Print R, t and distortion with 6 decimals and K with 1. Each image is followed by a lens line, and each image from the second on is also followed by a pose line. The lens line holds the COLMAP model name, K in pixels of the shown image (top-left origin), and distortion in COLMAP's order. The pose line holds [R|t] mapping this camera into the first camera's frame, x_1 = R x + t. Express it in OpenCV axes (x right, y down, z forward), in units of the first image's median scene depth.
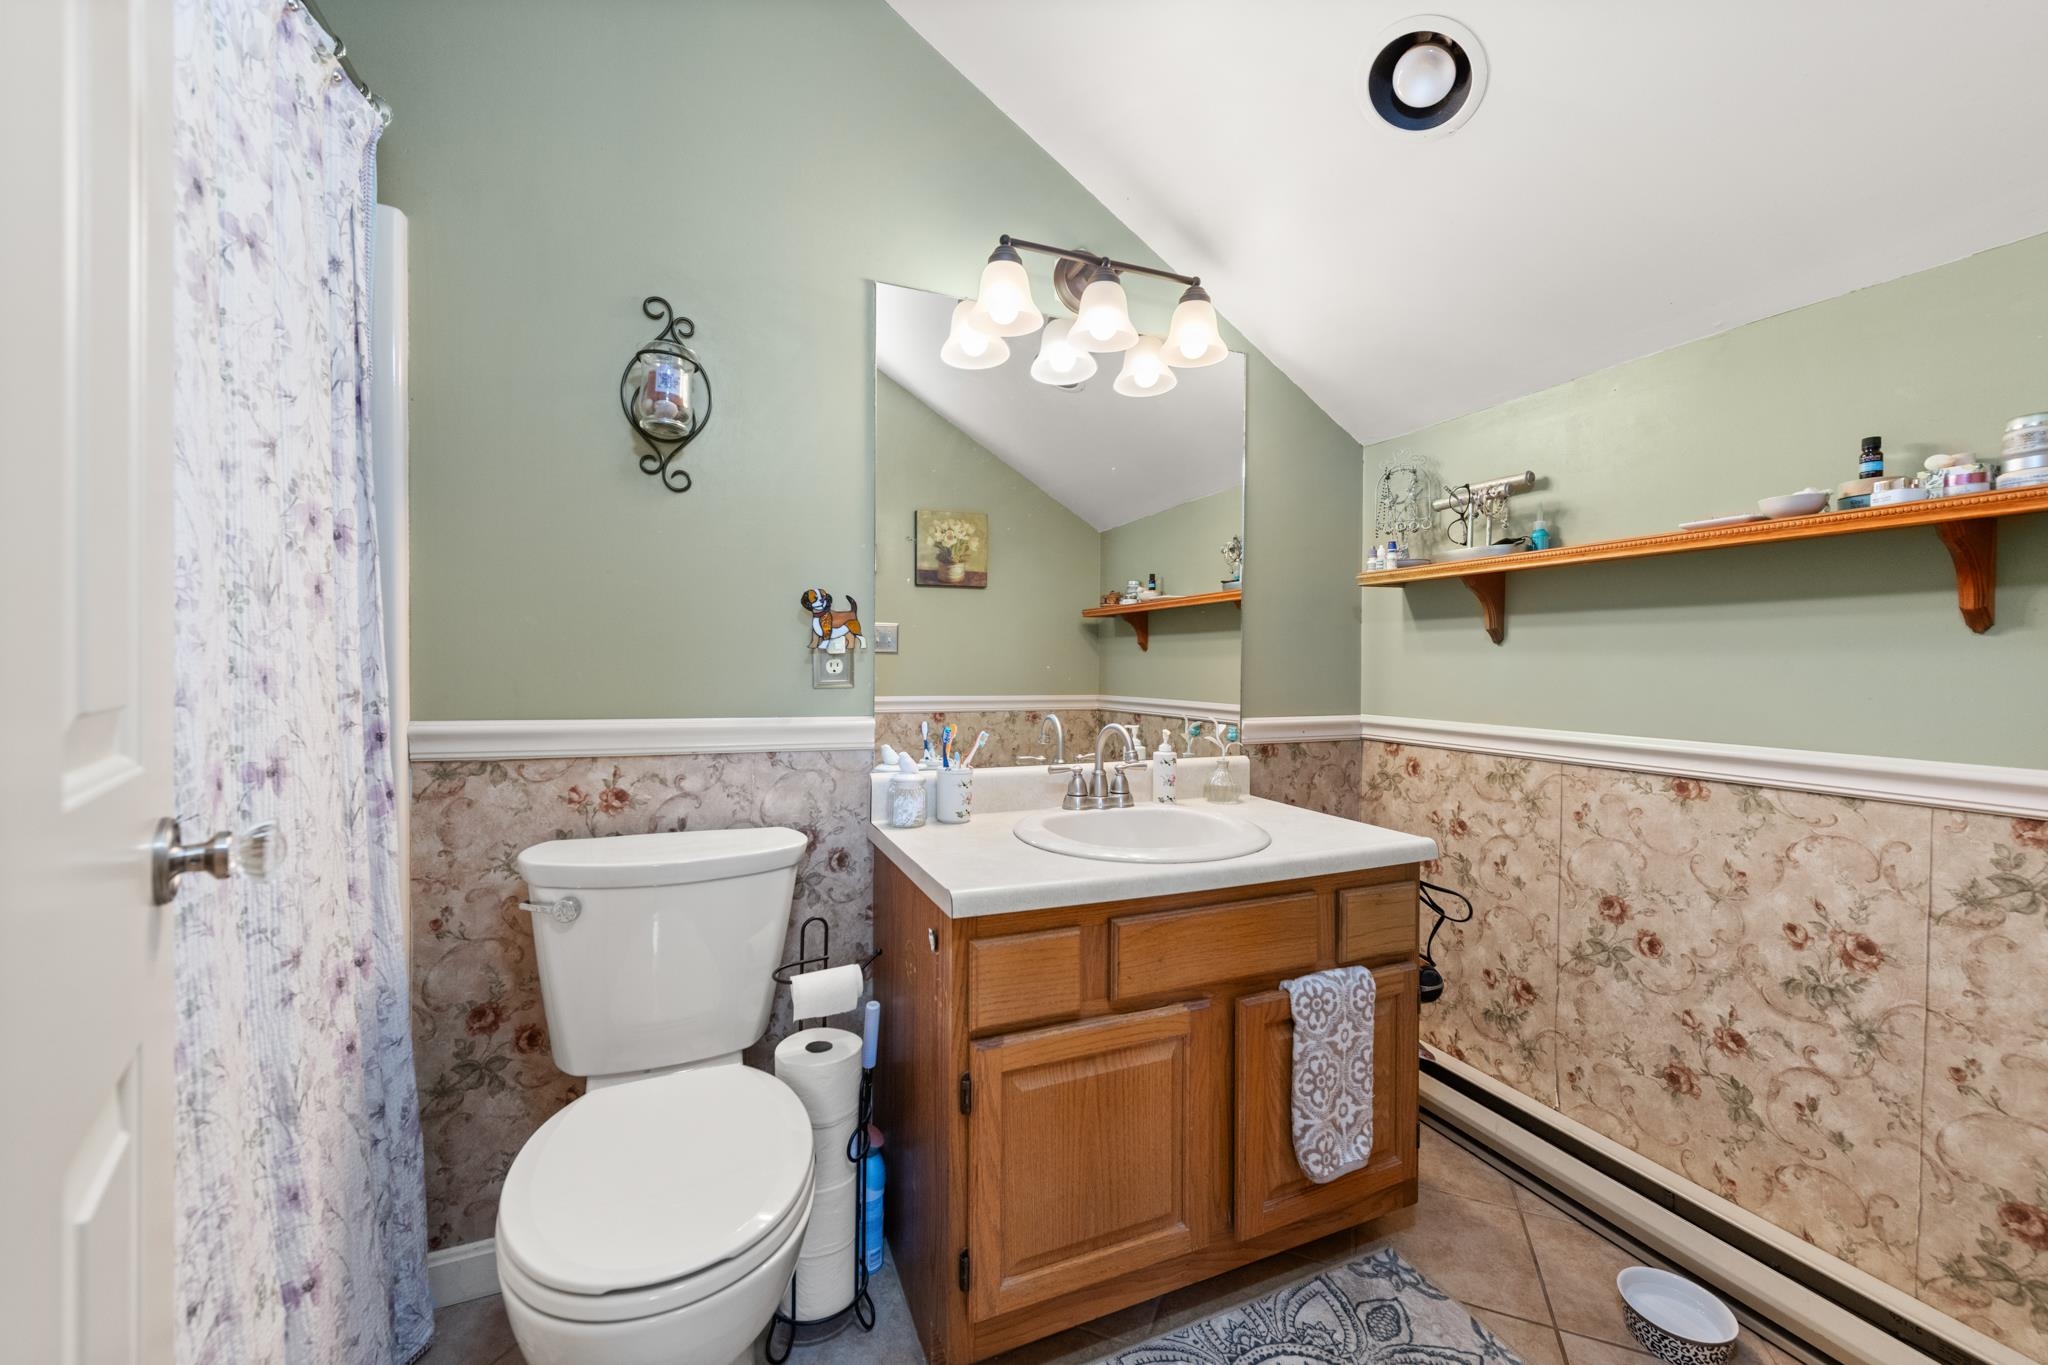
lens RADIAL K [[805.4, 0, 1032.2], [0, 805.4, 657.6], [0, 0, 1]] dist [0.014242, -0.004893]
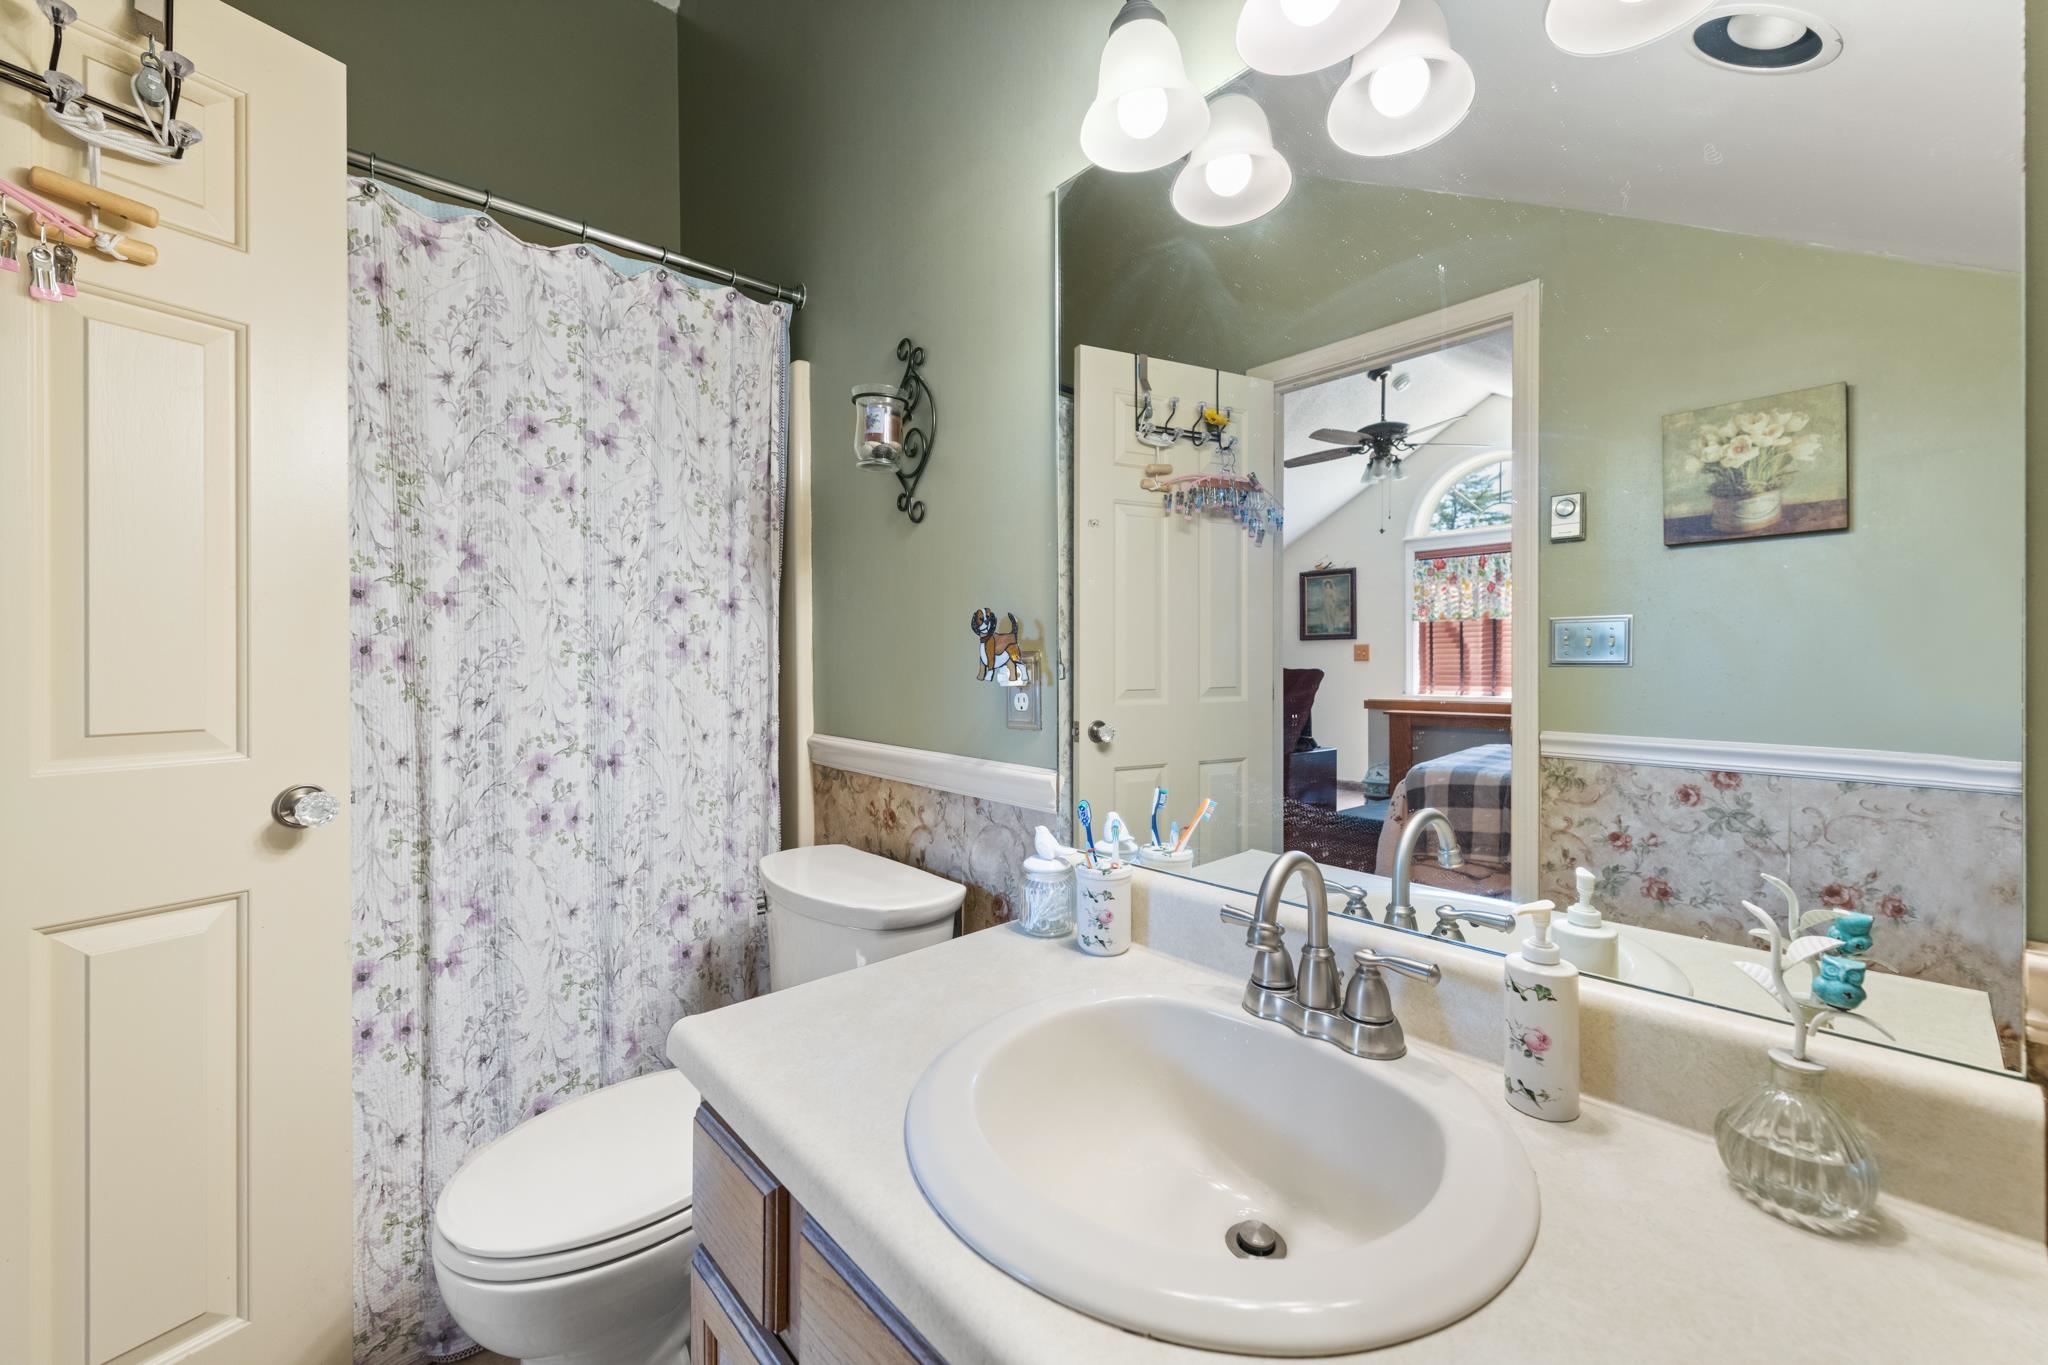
lens RADIAL K [[804.0, 0, 1021.6], [0, 804.0, 648.0], [0, 0, 1]] dist [0.009029, -0.004877]
pose [[0.322638, -0.018912, -0.946334, 0.533768], [0.015231, 0.999775, -0.014787, -0.032191], [0.946400, -0.009643, 0.322853, 0.783265]]
